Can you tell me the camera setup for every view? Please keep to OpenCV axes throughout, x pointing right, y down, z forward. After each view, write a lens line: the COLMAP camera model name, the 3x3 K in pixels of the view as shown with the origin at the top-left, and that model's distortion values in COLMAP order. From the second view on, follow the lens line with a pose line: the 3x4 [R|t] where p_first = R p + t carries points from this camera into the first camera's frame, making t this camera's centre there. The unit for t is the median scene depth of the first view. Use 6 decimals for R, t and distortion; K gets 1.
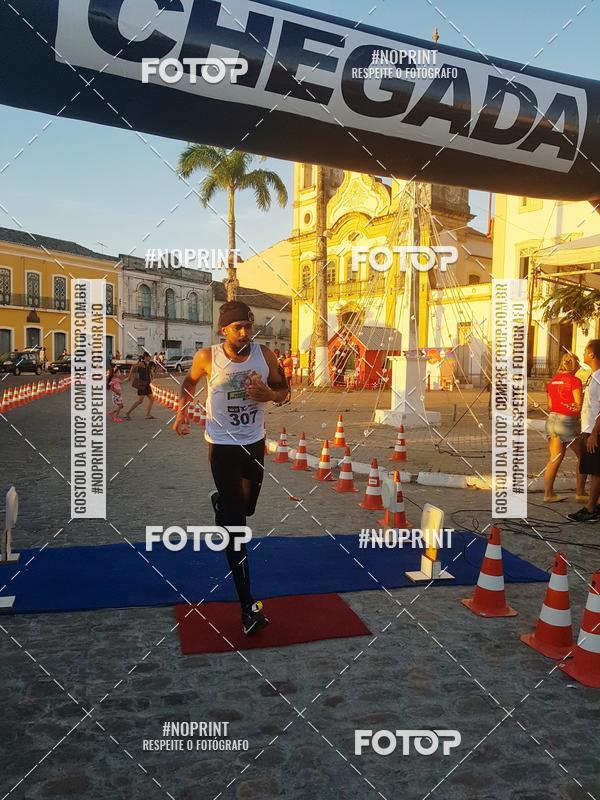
lens RADIAL K [[591.4, 0, 346.0], [0, 591.4, 424.9], [0, 0, 1]] dist [0.066464, -0.115979]
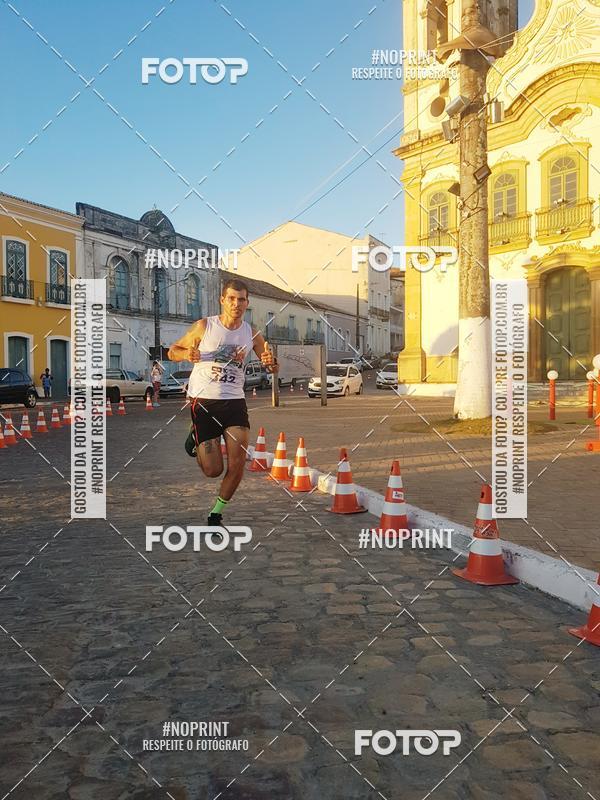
lens RADIAL K [[604.8, 0, 359.8], [0, 604.8, 416.2], [0, 0, 1]] dist [0.048635, -0.112733]
pose [[0.994941, -0.042607, 0.090978, -0.163439], [0.046968, 0.997821, -0.046347, -0.035608], [-0.088805, 0.050386, 0.994774, 0.386440]]
